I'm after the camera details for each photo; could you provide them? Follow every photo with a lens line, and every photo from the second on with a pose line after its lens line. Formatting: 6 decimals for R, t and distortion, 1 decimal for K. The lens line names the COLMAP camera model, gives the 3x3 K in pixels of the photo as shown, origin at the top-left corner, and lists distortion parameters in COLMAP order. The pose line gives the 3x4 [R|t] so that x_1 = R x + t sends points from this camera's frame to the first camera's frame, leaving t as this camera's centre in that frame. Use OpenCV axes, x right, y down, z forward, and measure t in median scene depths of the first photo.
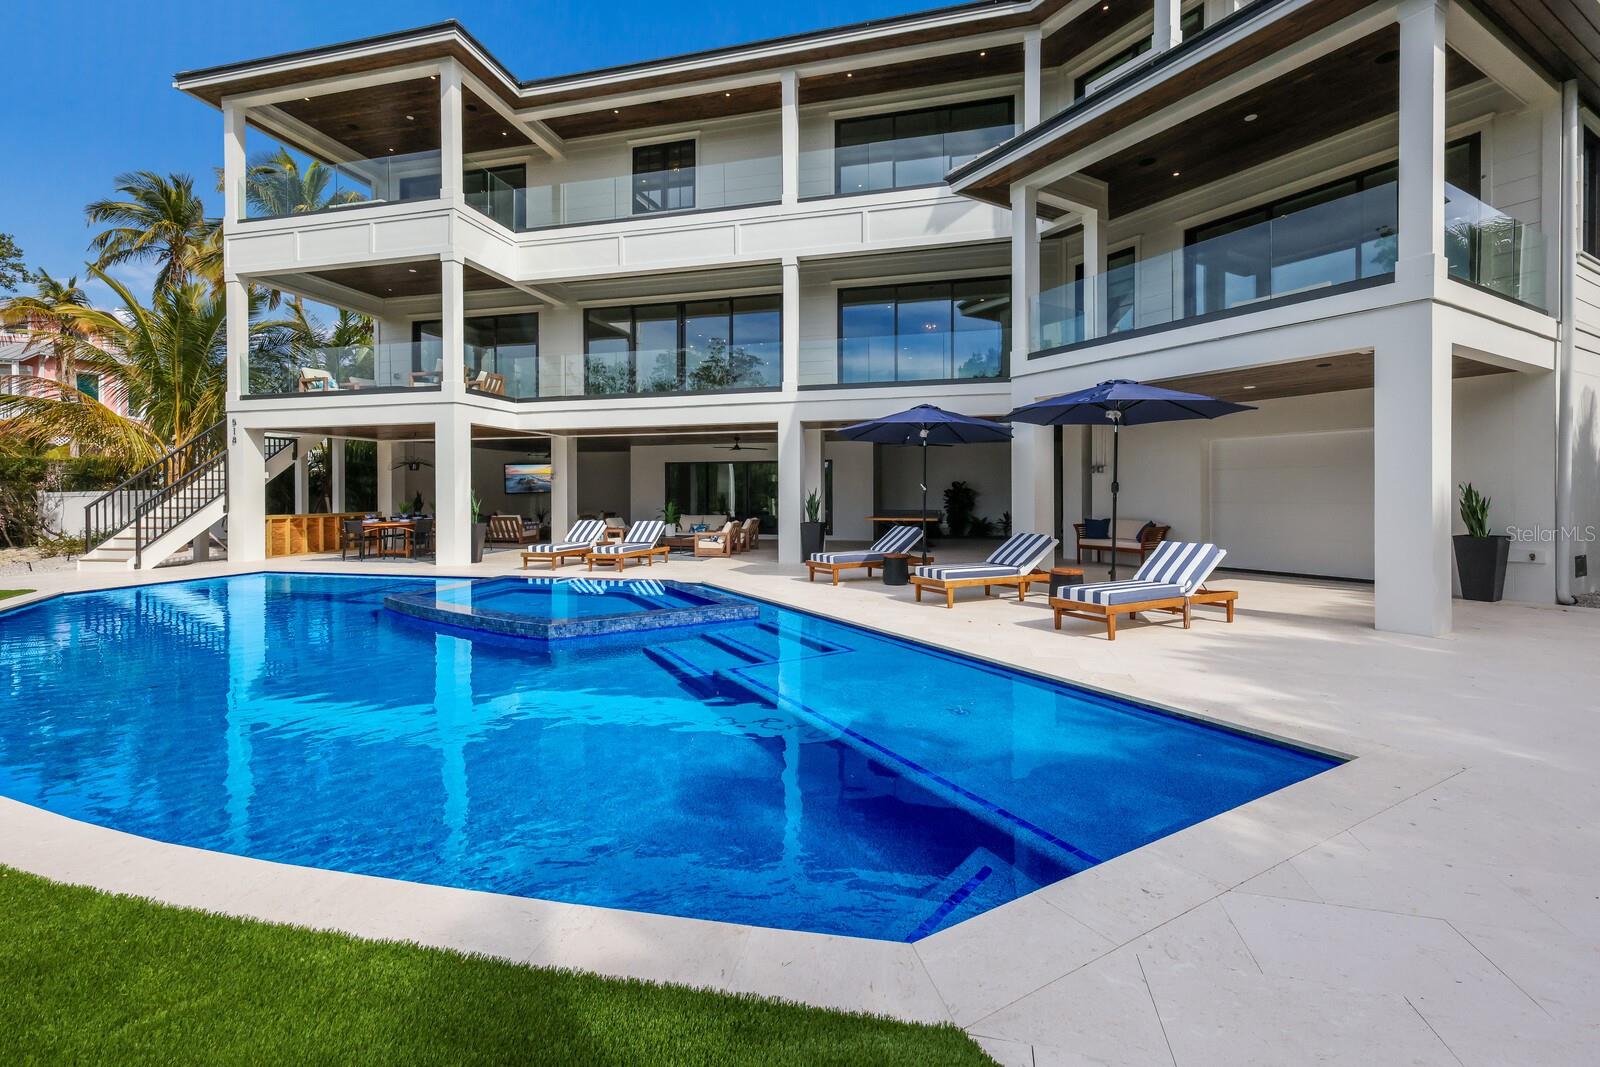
lens RADIAL K [[704.7, 0, 777.6], [0, 704.7, 489.9], [0, 0, 1]] dist [0.001067, 0.001583]
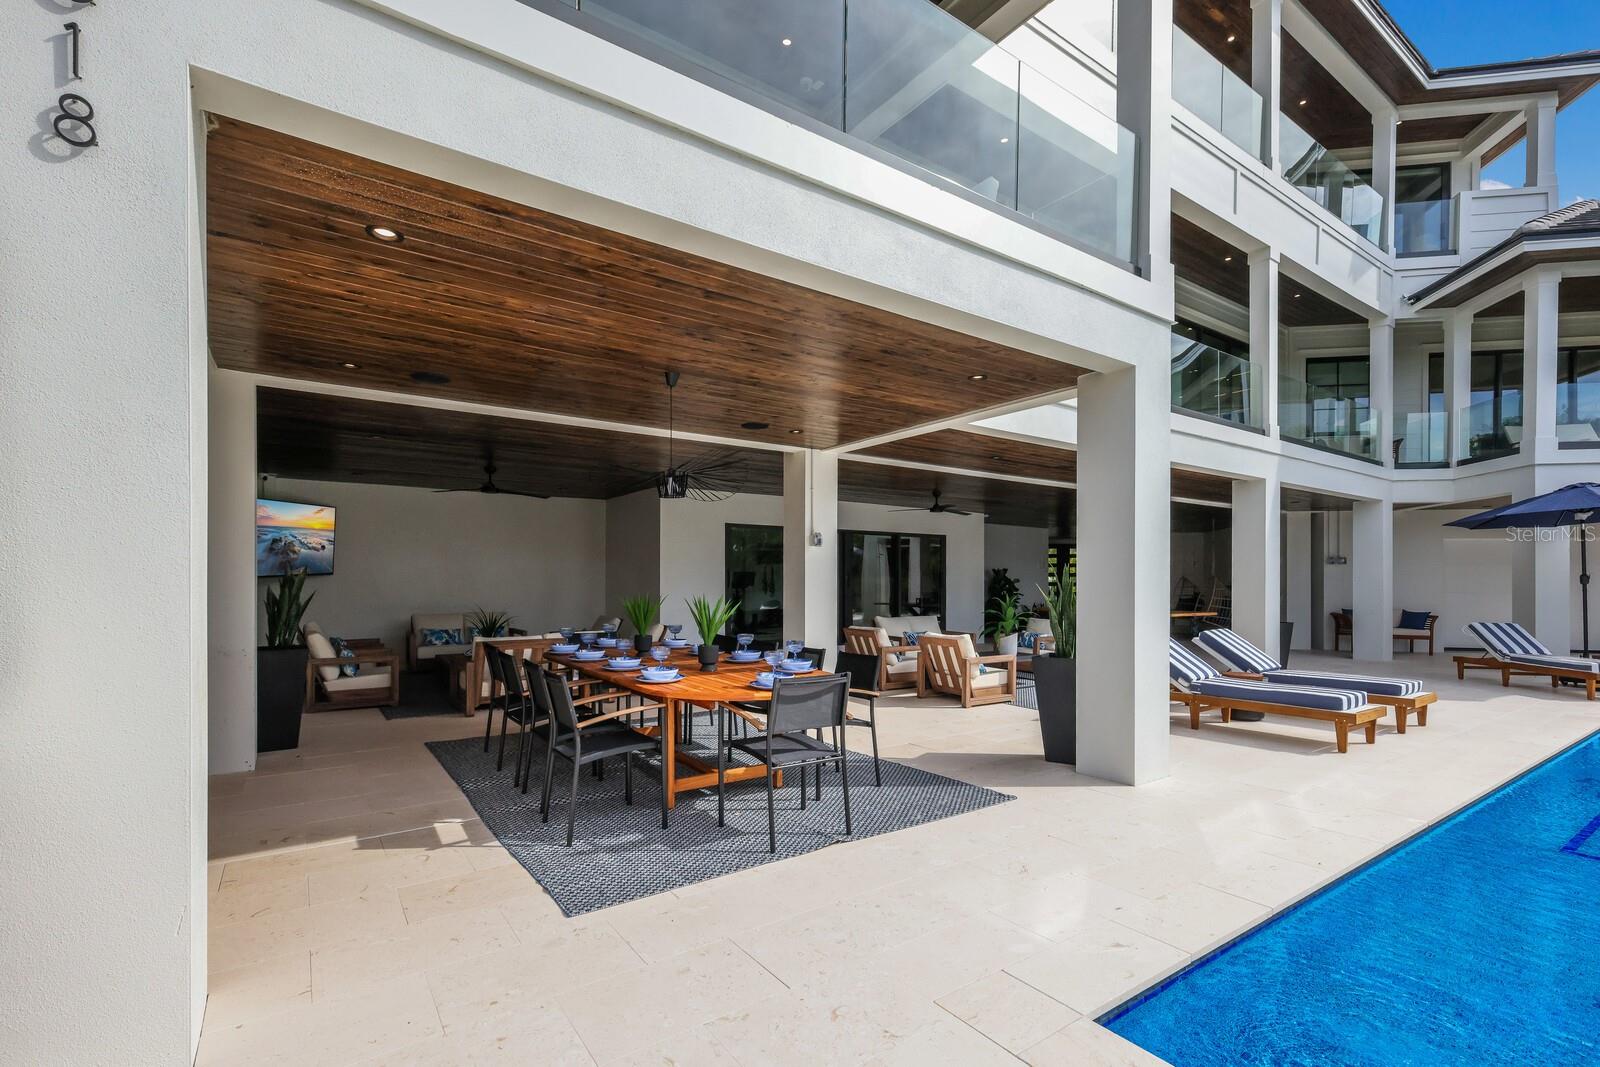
lens RADIAL K [[718.2, 0, 803.0], [0, 718.2, 580.8], [0, 0, 1]] dist [0.008913, -0.001301]
pose [[0.633960, 0.007673, 0.773328, -0.783787], [-0.009902, 0.999949, -0.001804, 0.008985], [-0.773303, -0.006514, 0.634004, 0.840691]]
